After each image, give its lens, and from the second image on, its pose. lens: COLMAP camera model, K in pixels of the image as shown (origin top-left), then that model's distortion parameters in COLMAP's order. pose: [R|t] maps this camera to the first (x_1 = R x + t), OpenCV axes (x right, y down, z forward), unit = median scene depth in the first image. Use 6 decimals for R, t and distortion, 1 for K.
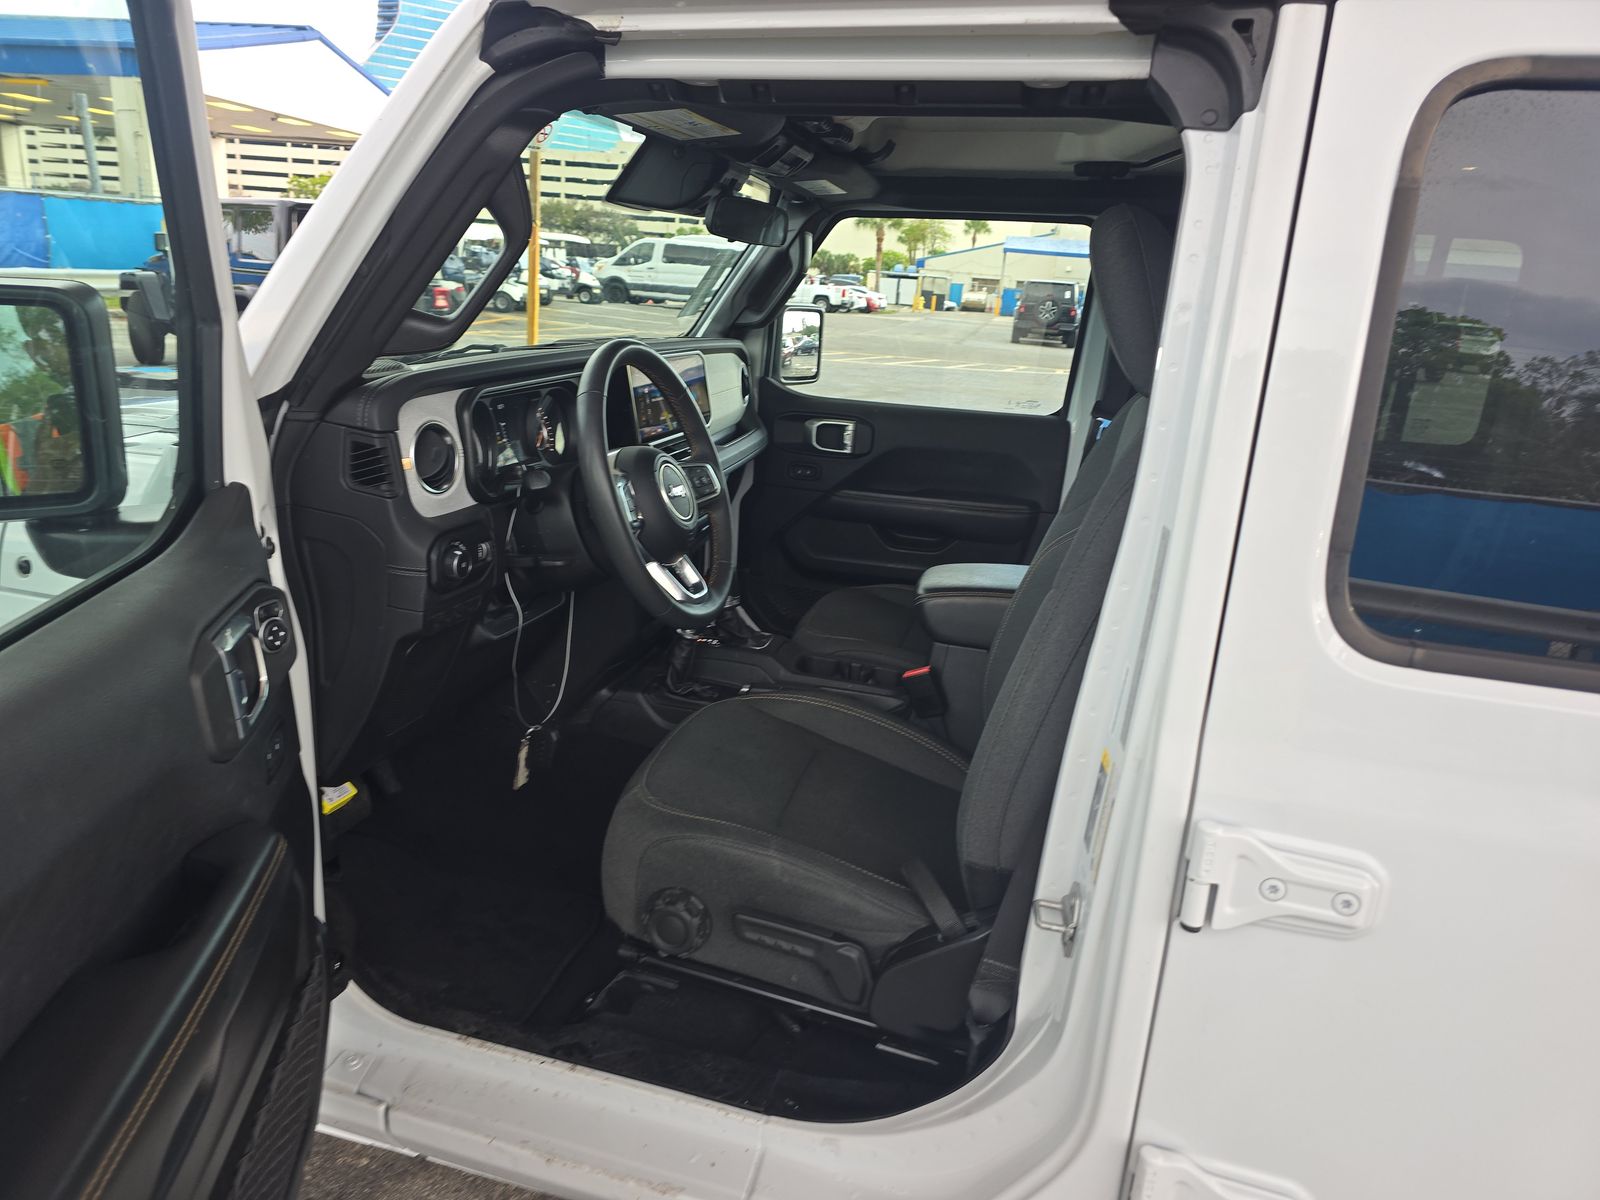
lens RADIAL K [[1079.2, 0, 797.7], [0, 1079.2, 601.4], [0, 0, 1]] dist [0.051193, -0.047823]
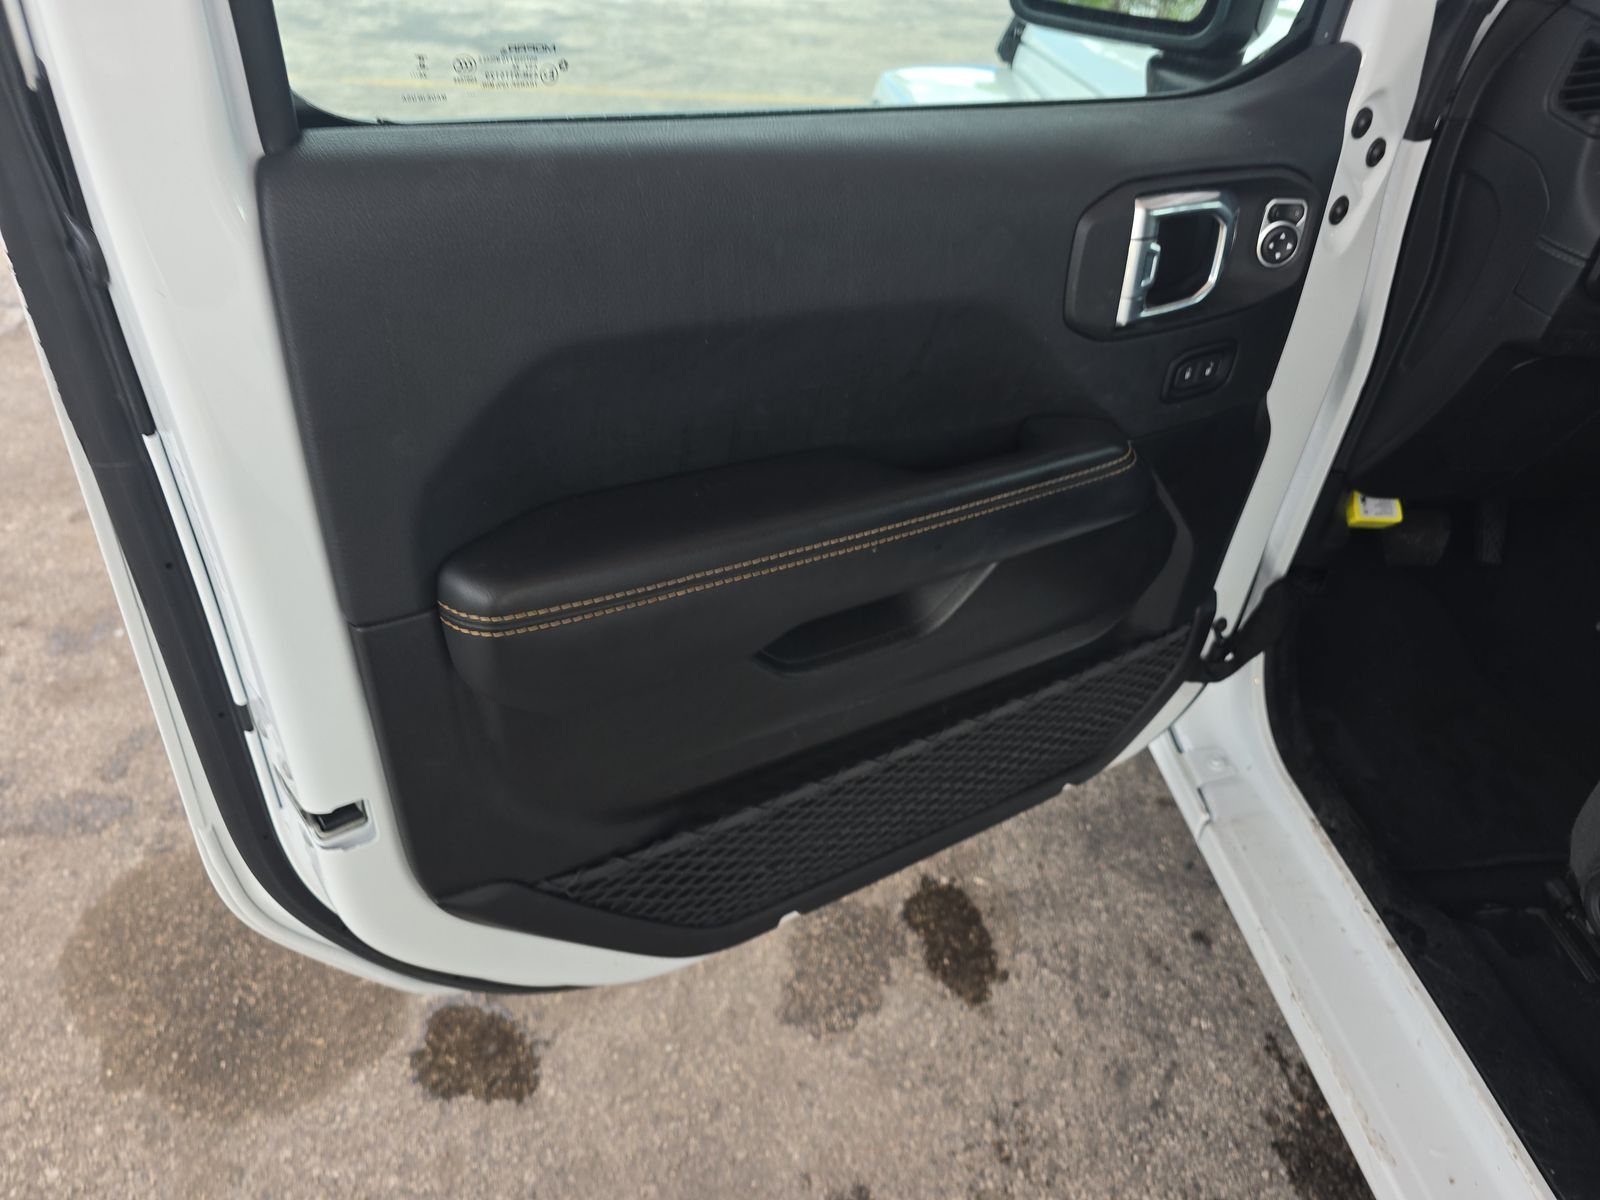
lens RADIAL K [[1073.7, 0, 800.0], [0, 1073.7, 600.0], [0, 0, 1]] dist [-0.001751, -0.020036]
pose [[0.370379, 0.522306, -0.768125, 0.098988], [-0.303889, 0.849564, 0.431152, 0.015820], [0.877765, 0.073735, 0.473384, 0.248217]]
